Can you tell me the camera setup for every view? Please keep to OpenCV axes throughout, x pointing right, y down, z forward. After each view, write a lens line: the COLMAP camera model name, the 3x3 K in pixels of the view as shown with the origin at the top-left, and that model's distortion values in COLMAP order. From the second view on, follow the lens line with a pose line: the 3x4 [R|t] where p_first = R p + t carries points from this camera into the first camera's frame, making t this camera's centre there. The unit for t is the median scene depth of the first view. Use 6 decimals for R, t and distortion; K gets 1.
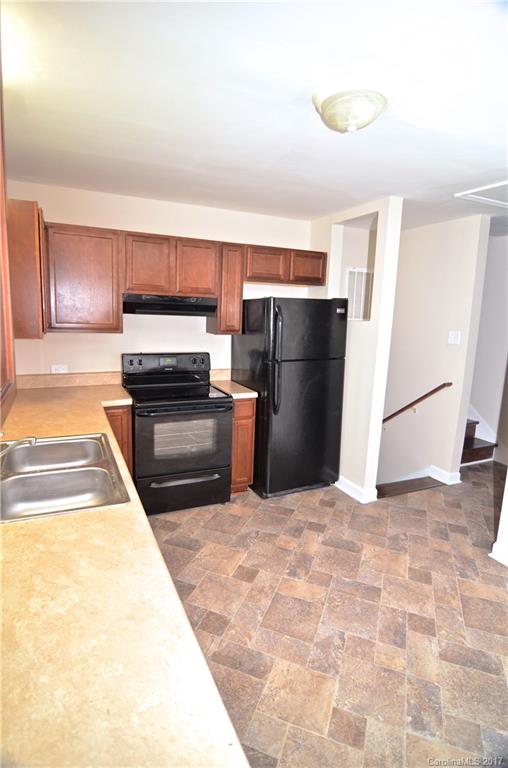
lens RADIAL K [[406.0, 0, 249.9], [0, 406.0, 378.9], [0, 0, 1]] dist [-0.010181, -0.010181]
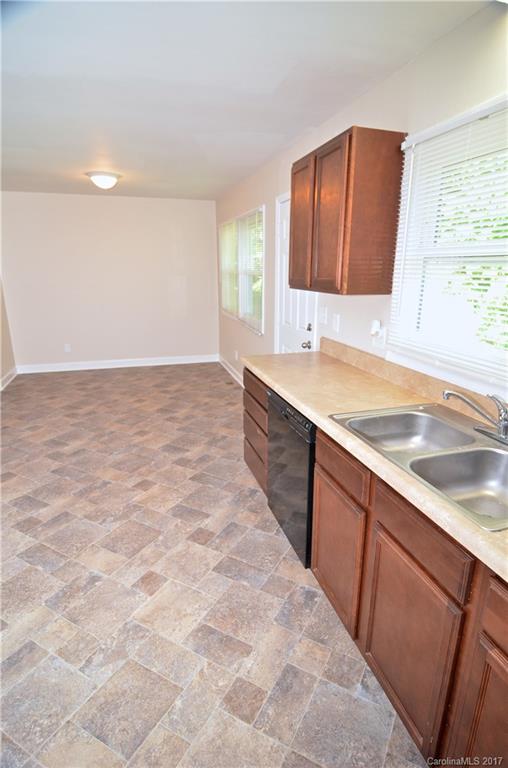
lens RADIAL K [[417.2, 0, 258.8], [0, 417.2, 384.7], [0, 0, 1]] dist [0.000887, -0.009929]
pose [[-0.990159, -0.072527, 0.119687, -0.119448], [-0.013970, 0.902185, 0.431123, -0.155851], [-0.139248, 0.425209, -0.894320, 1.054899]]
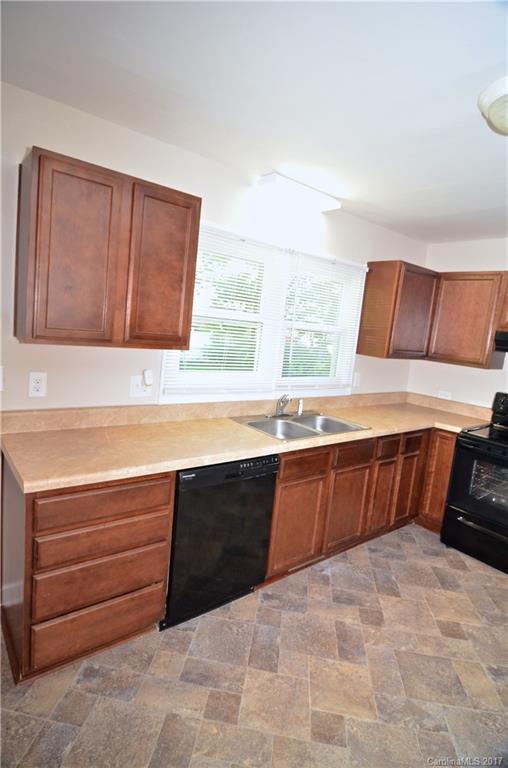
lens RADIAL K [[410.6, 0, 251.2], [0, 410.6, 378.5], [0, 0, 1]] dist [-0.010823, -0.010742]
pose [[0.241516, 0.116519, -0.963376, 0.608409], [-0.252465, 0.966123, 0.053559, 0.006206], [0.936980, 0.230283, 0.262751, 0.194105]]
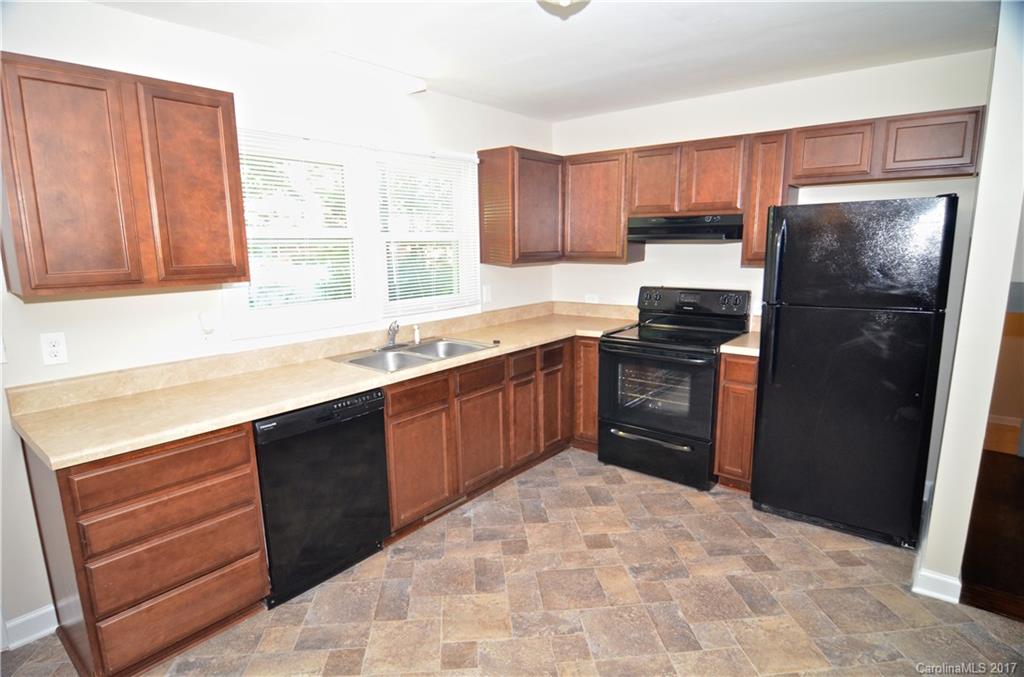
lens RADIAL K [[541.4, 0, 506.4], [0, 541.4, 346.9], [0, 0, 1]] dist [-0.010181, -0.010181]
pose [[0.434526, 0.127042, -0.891654, 0.763894], [-0.121949, 0.989184, 0.081508, 0.009924], [0.892365, 0.073319, 0.445319, 0.263995]]
